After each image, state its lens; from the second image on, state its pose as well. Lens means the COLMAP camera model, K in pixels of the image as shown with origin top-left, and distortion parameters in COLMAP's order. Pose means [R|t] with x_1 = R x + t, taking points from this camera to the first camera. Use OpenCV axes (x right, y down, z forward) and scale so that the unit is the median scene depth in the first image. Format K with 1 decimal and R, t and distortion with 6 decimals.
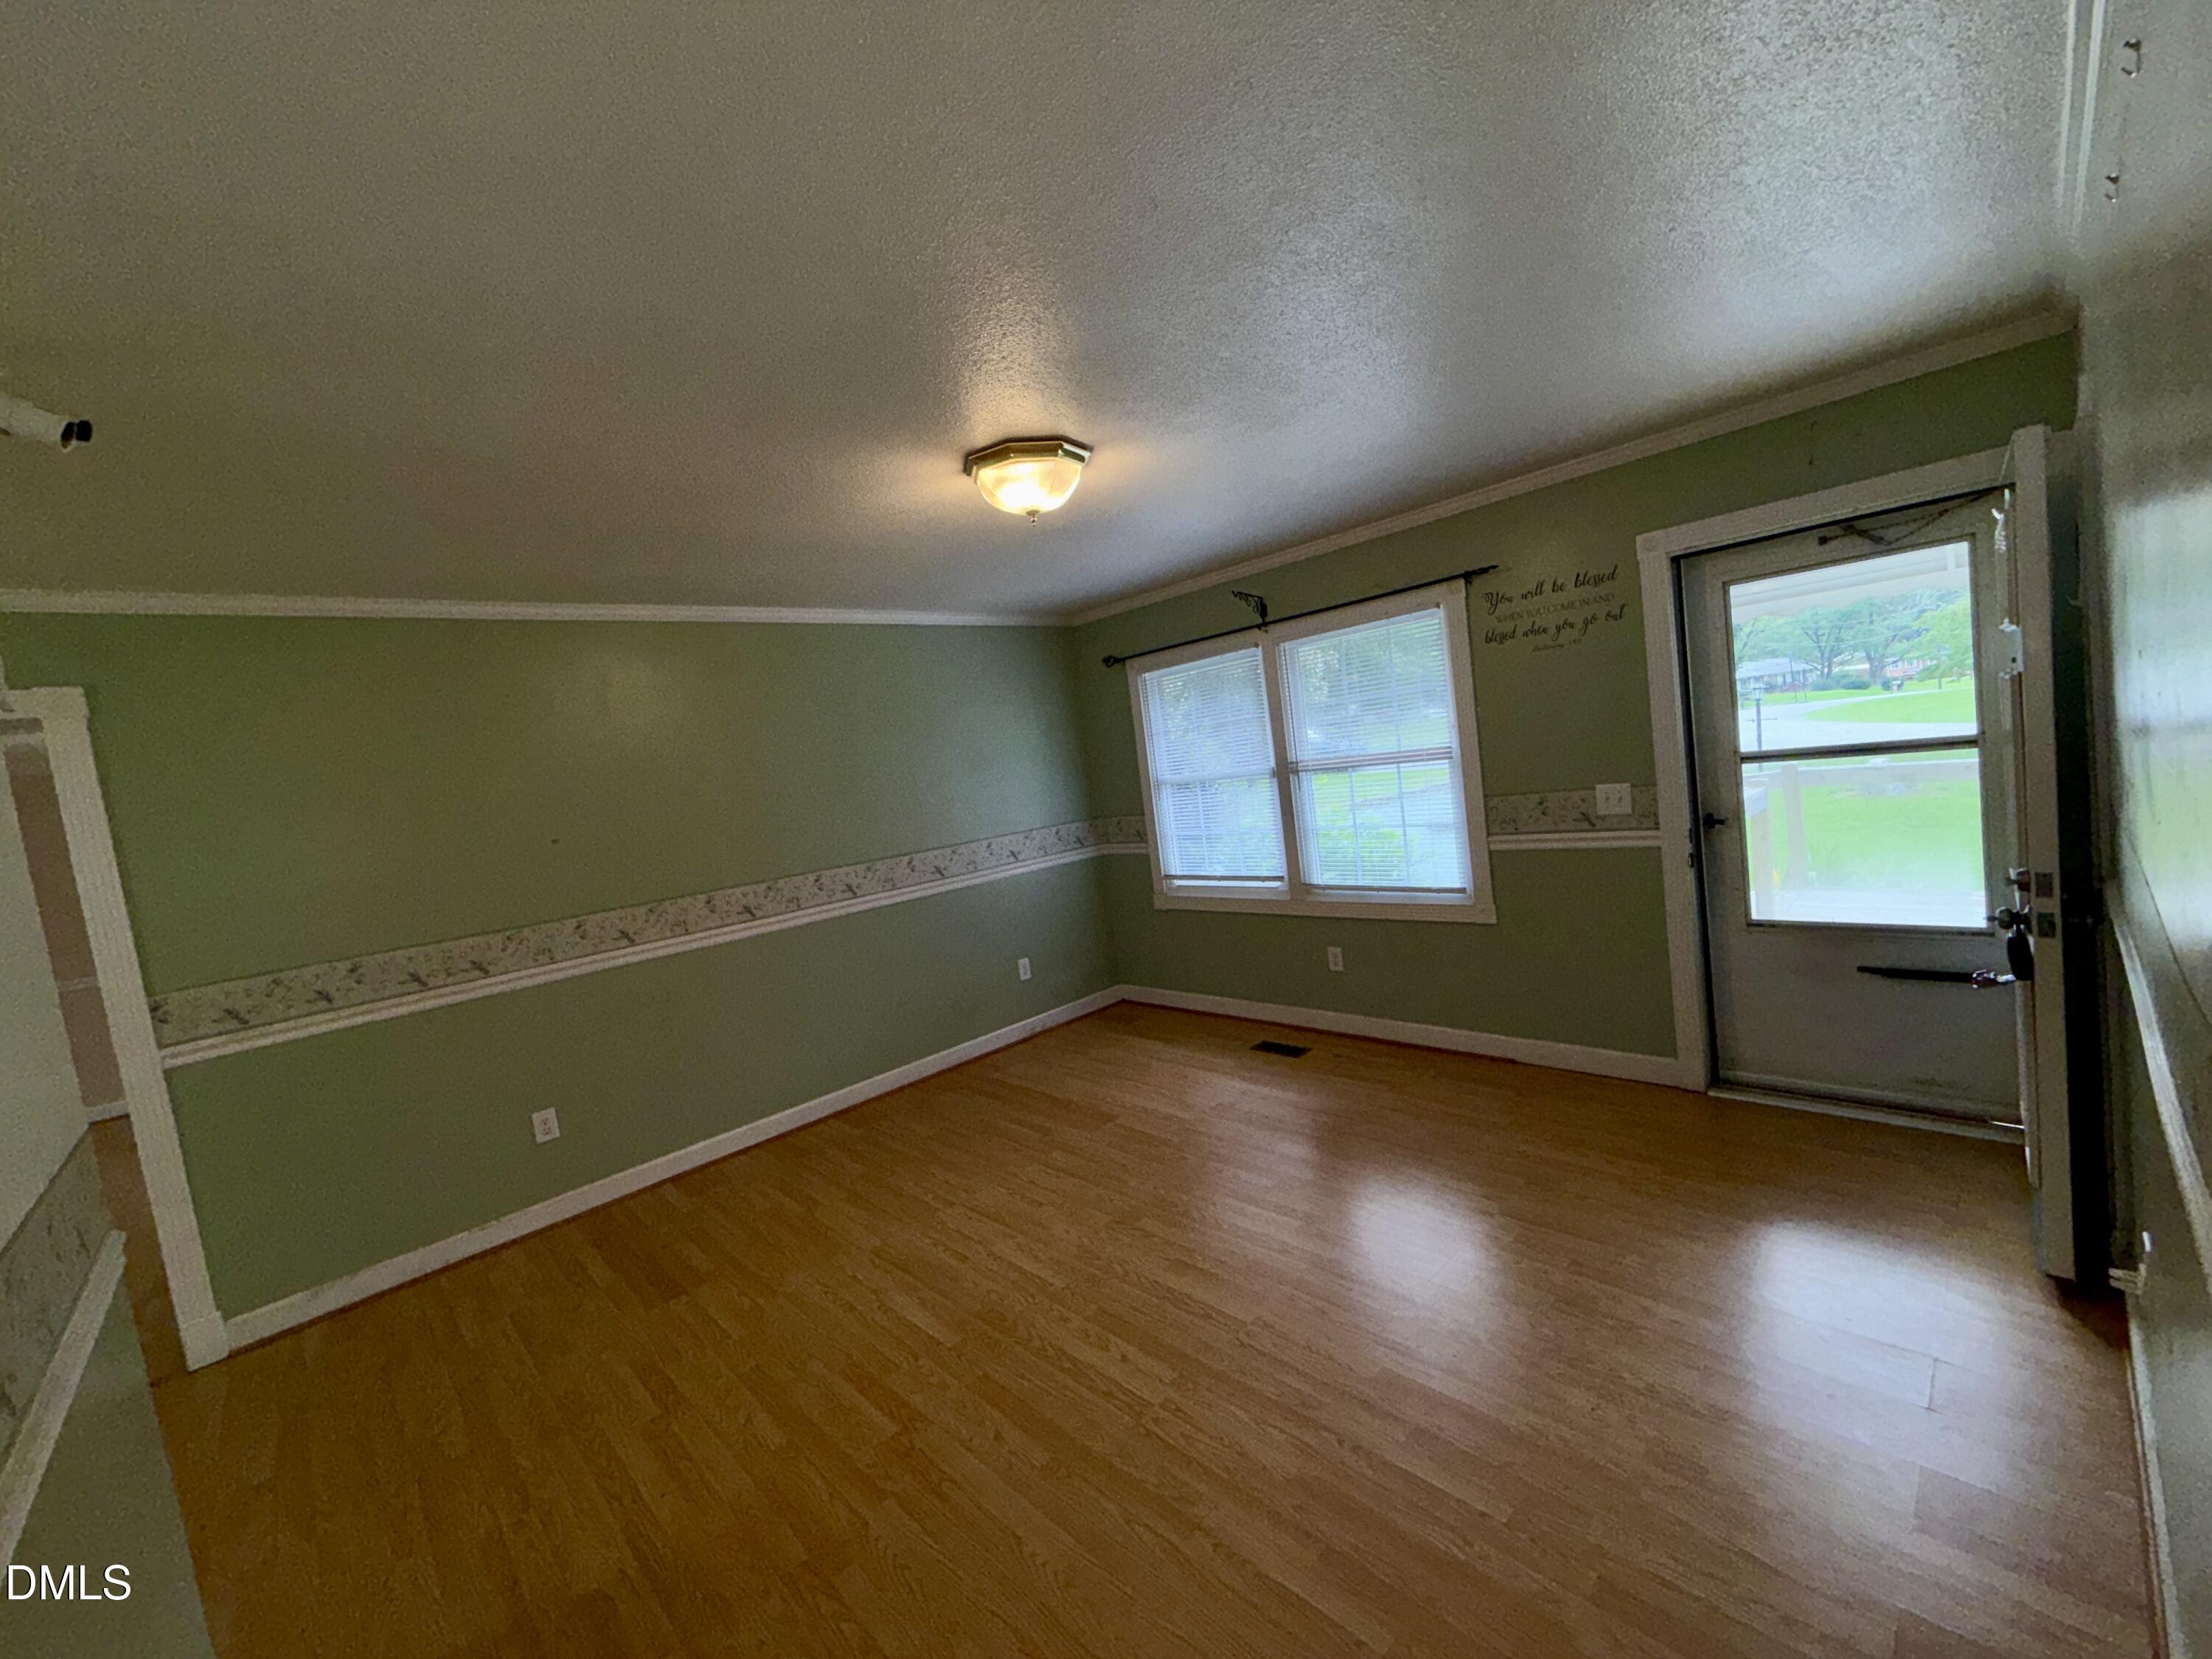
lens RADIAL K [[884.1, 0, 1099.0], [0, 884.1, 831.3], [0, 0, 1]] dist [0.001320, 0.001191]
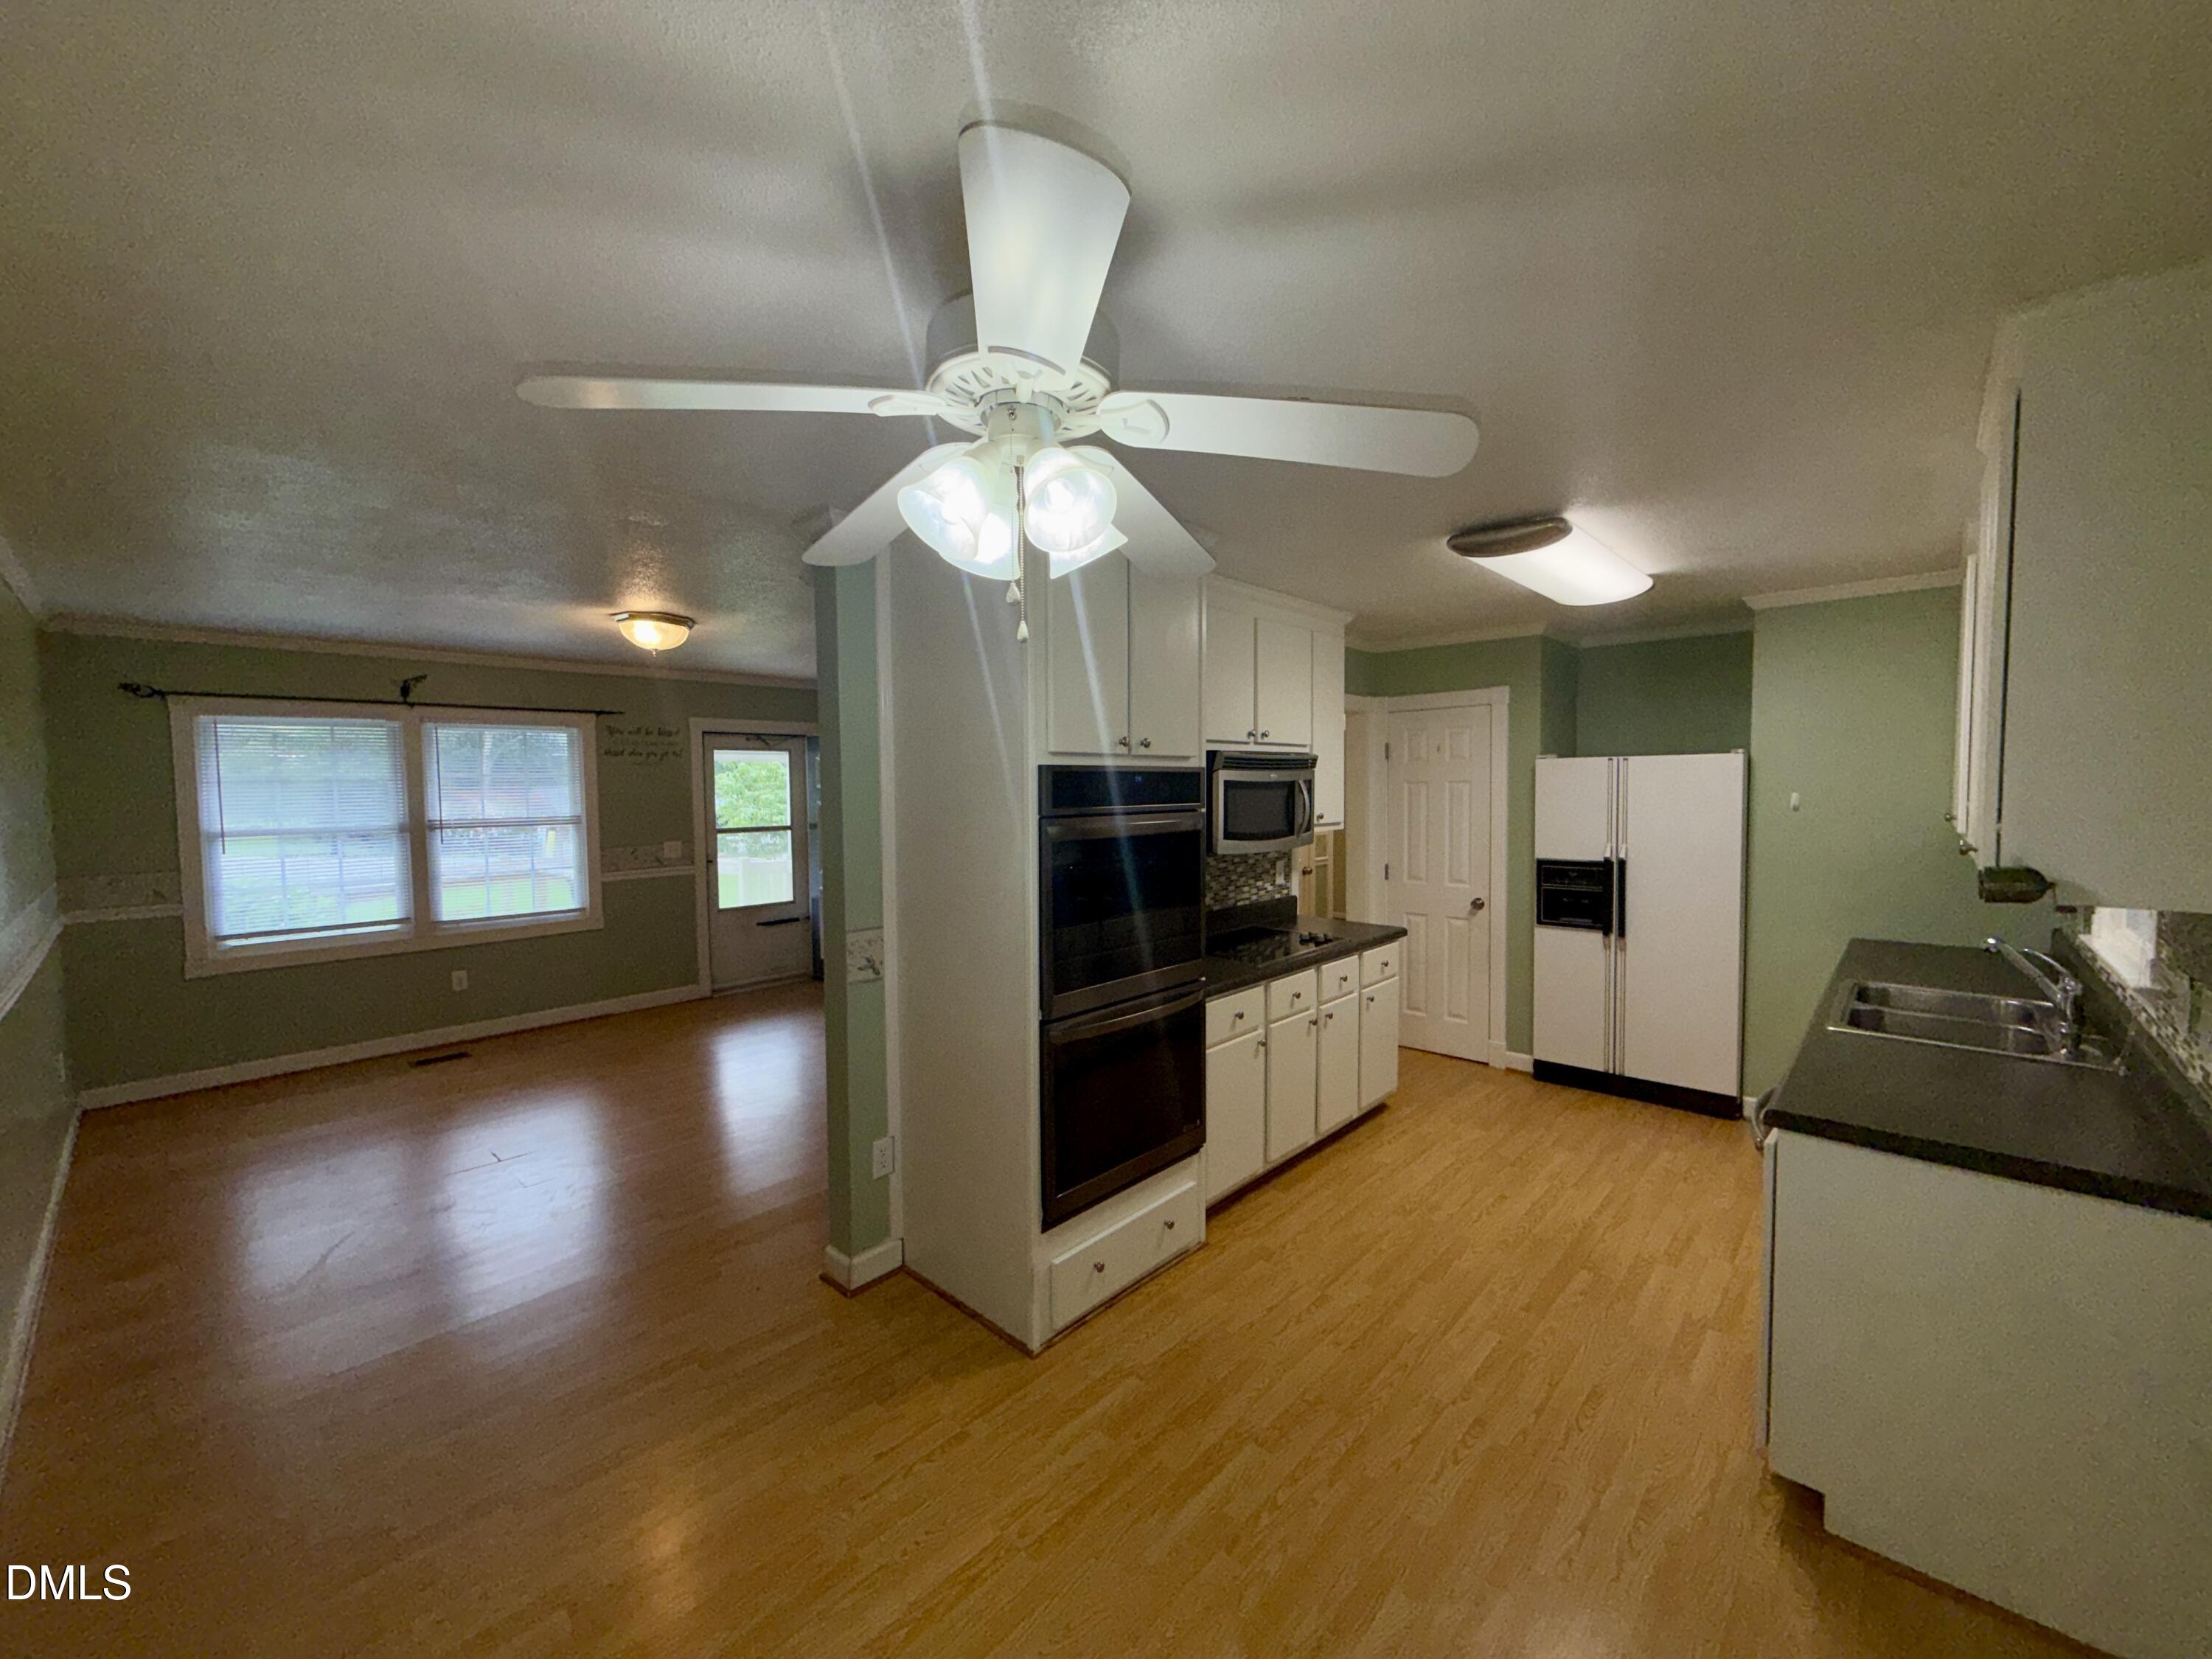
lens RADIAL K [[884.1, 0, 1094.9], [0, 884.1, 826.0], [0, 0, 1]] dist [0.001320, 0.001191]
pose [[-0.055064, 0.076855, 0.995521, -1.382914], [0.097335, 0.992698, -0.071253, 0.139173], [-0.993727, 0.092975, -0.062143, 0.229438]]
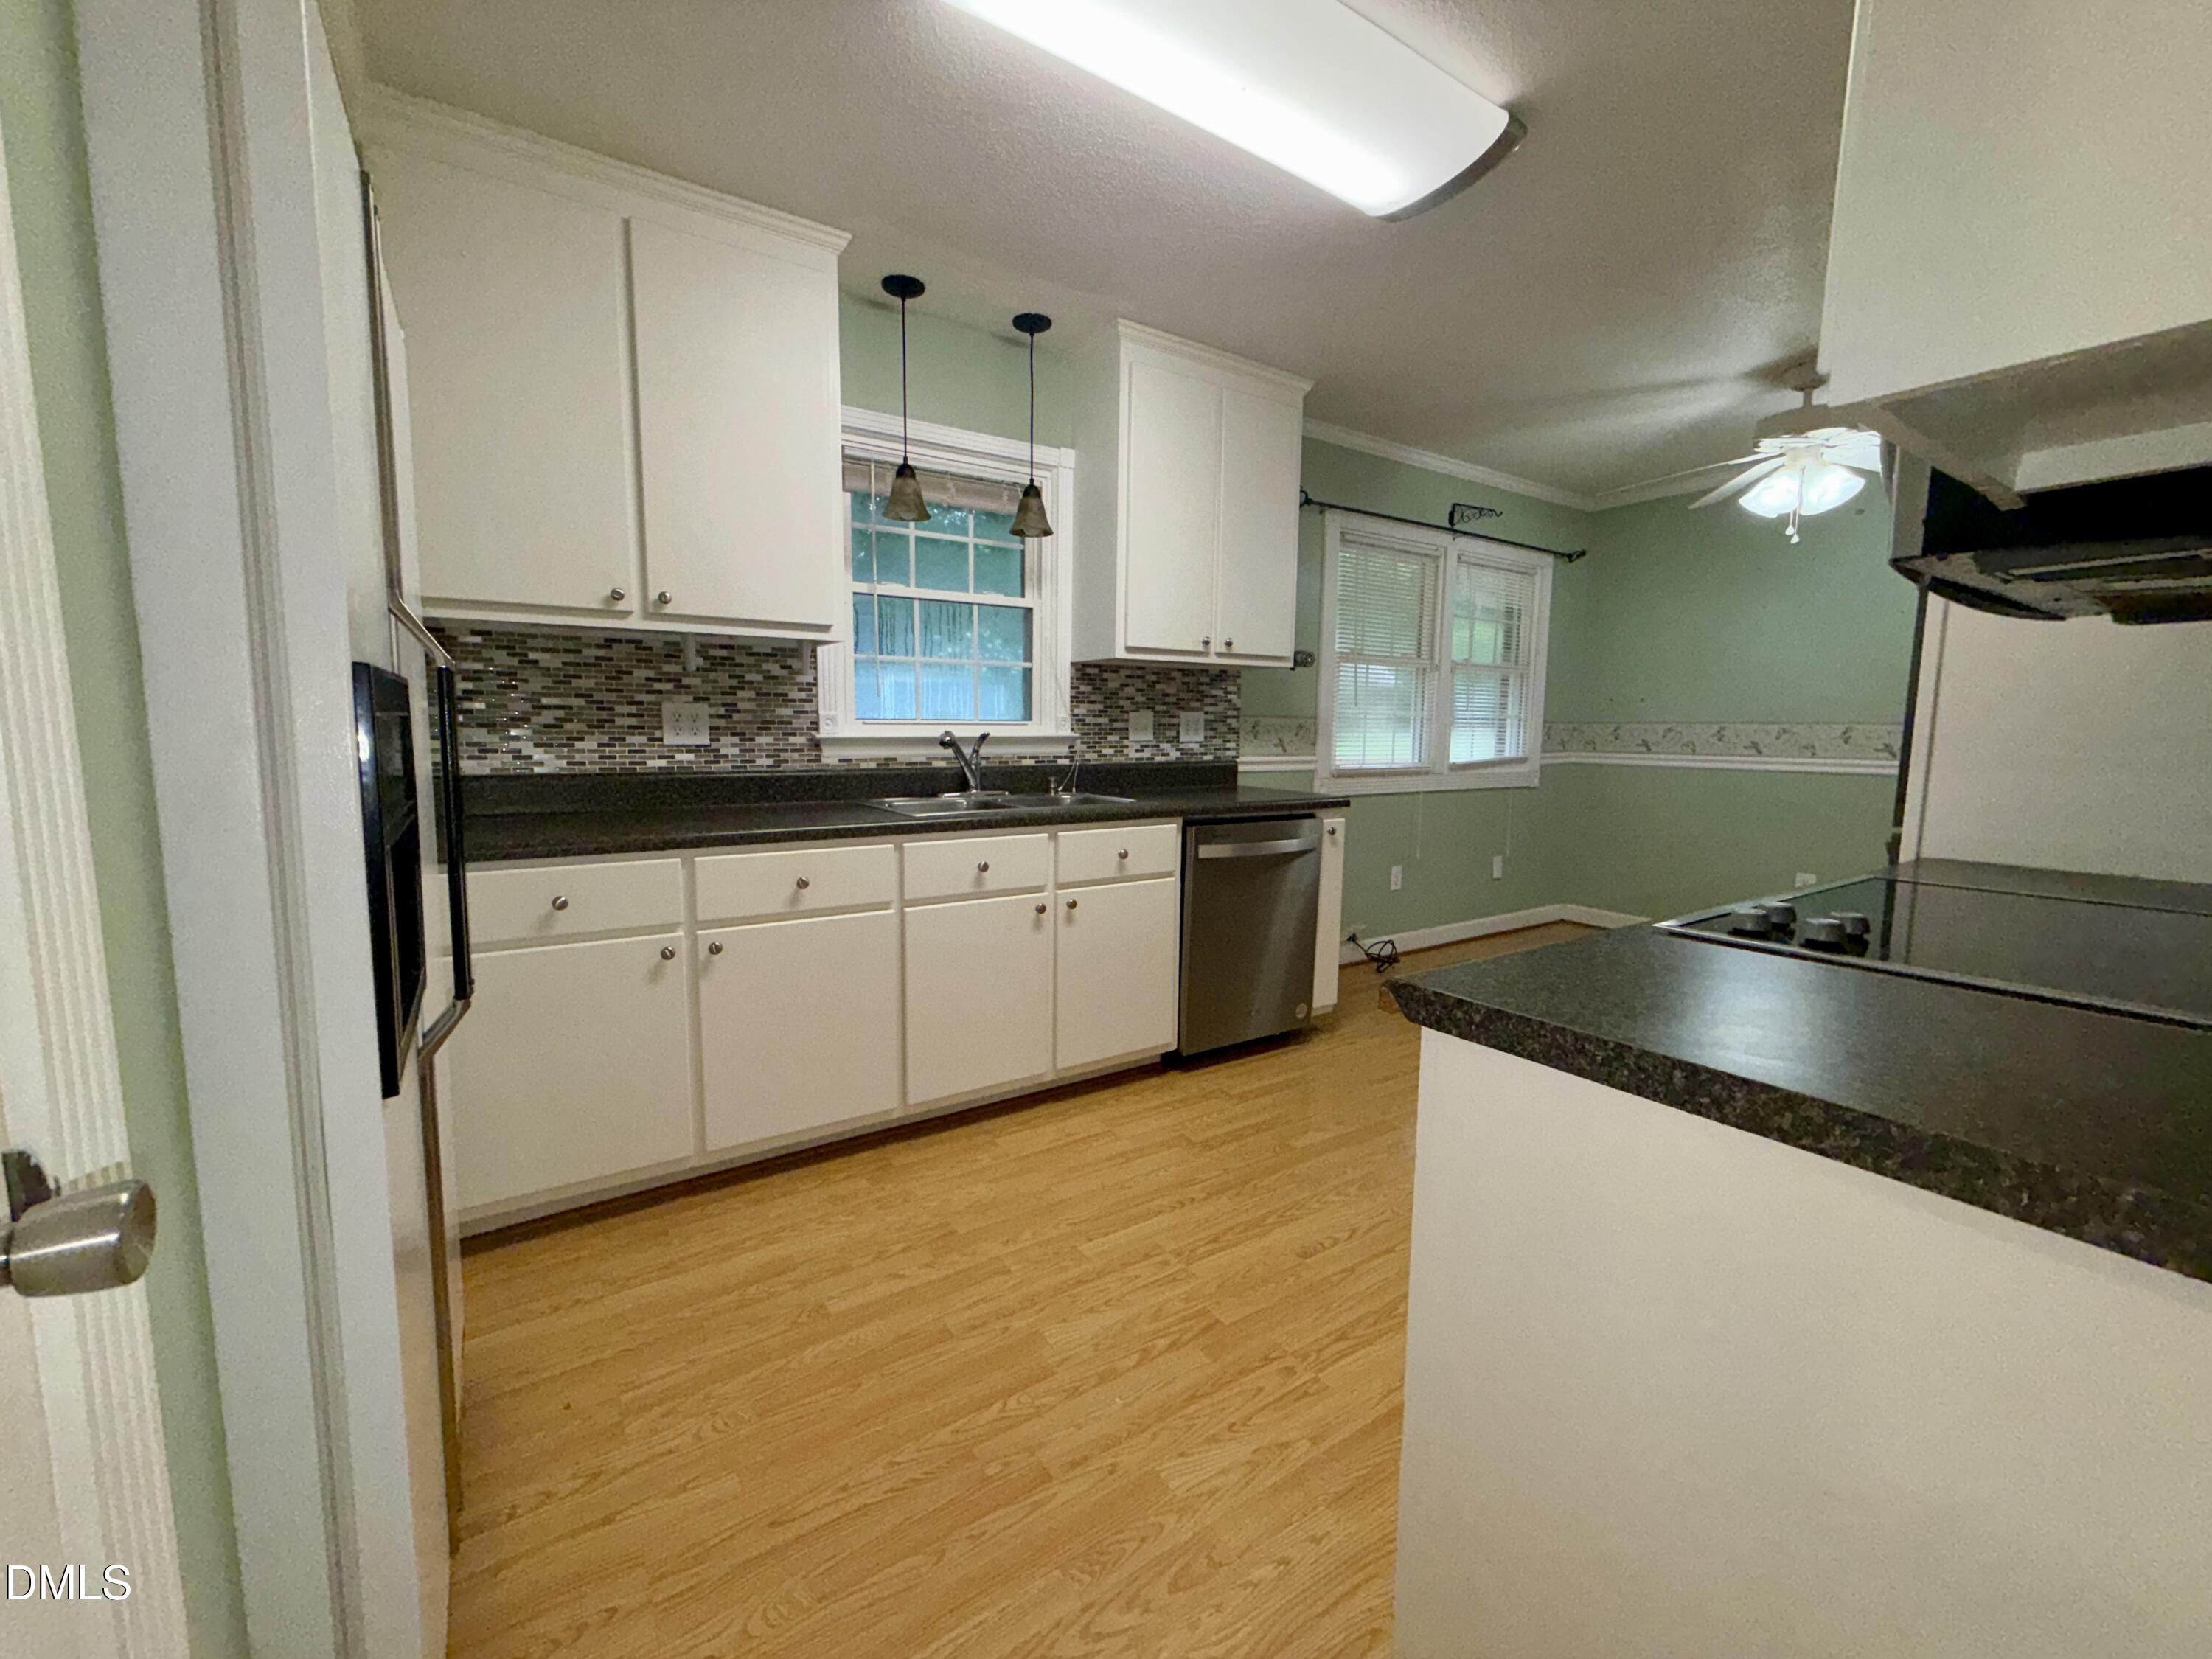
lens RADIAL K [[884.1, 0, 1097.3], [0, 884.1, 826.1], [0, 0, 1]] dist [0.001320, 0.001191]
pose [[-0.175581, 0.234509, -0.956126, 0.154192], [-0.067750, 0.966033, 0.249381, 0.130564], [0.982131, 0.108564, -0.153729, -0.337203]]
